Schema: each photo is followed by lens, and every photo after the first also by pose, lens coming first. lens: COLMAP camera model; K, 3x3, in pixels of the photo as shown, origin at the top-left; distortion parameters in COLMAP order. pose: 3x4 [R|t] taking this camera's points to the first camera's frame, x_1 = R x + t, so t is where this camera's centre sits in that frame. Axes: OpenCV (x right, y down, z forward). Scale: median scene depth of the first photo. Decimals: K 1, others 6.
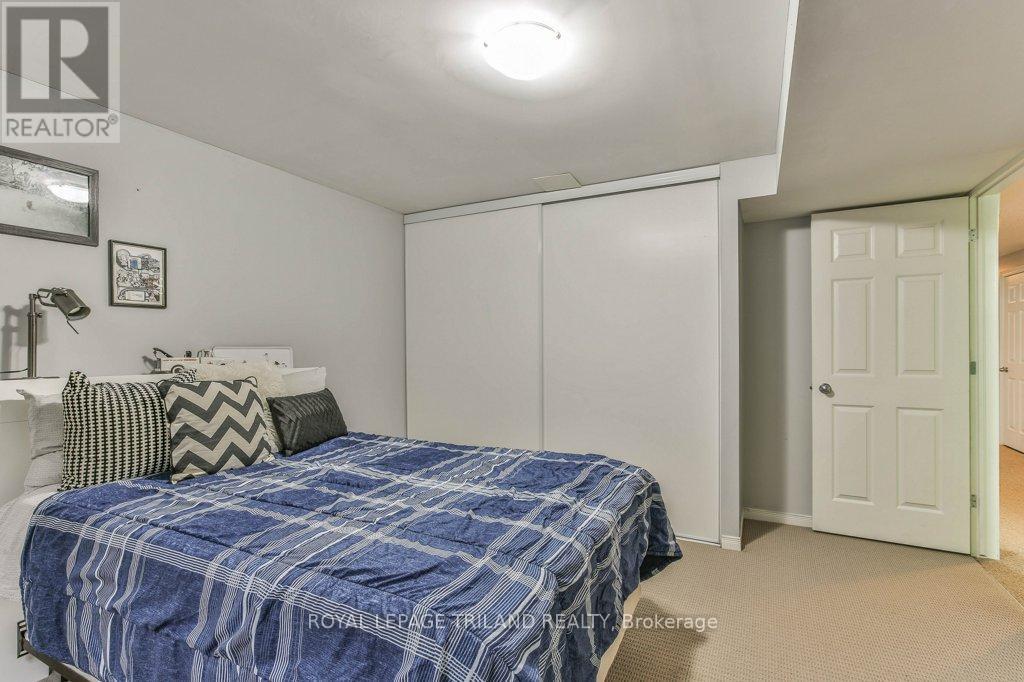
lens RADIAL K [[477.4, 0, 506.3], [0, 477.4, 340.8], [0, 0, 1]] dist [-0.031750, -0.001043]
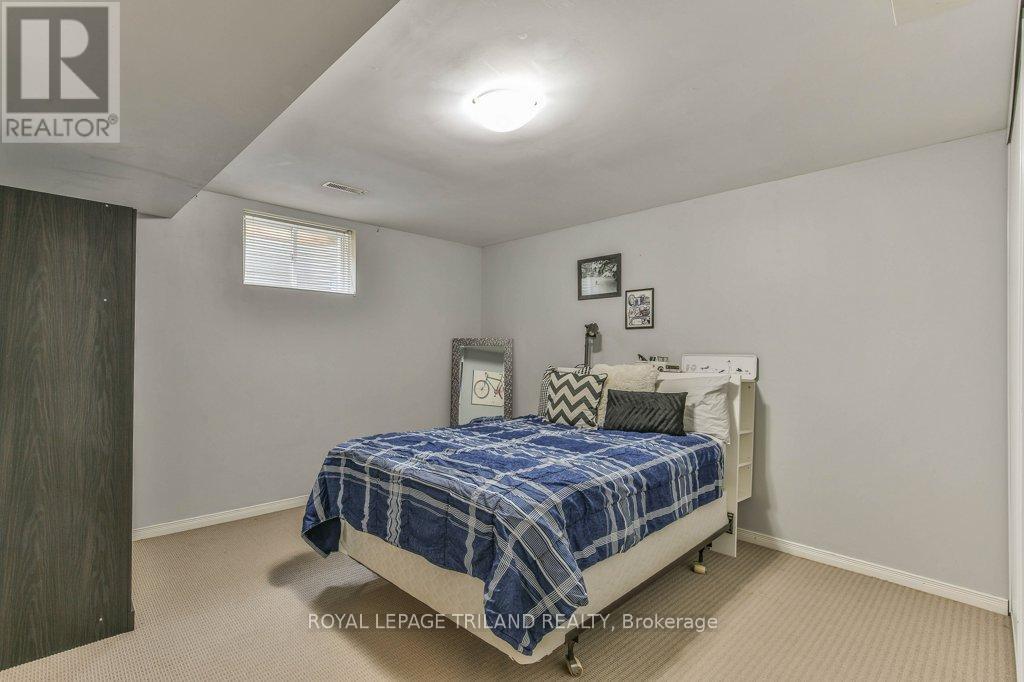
lens RADIAL K [[477.4, 0, 506.8], [0, 477.4, 346.9], [0, 0, 1]] dist [-0.031750, -0.001043]
pose [[-0.292039, -0.008512, -0.956368, 0.918853], [-0.001954, 0.999964, -0.008303, 0.005526], [0.956404, -0.000556, -0.292045, 1.050878]]
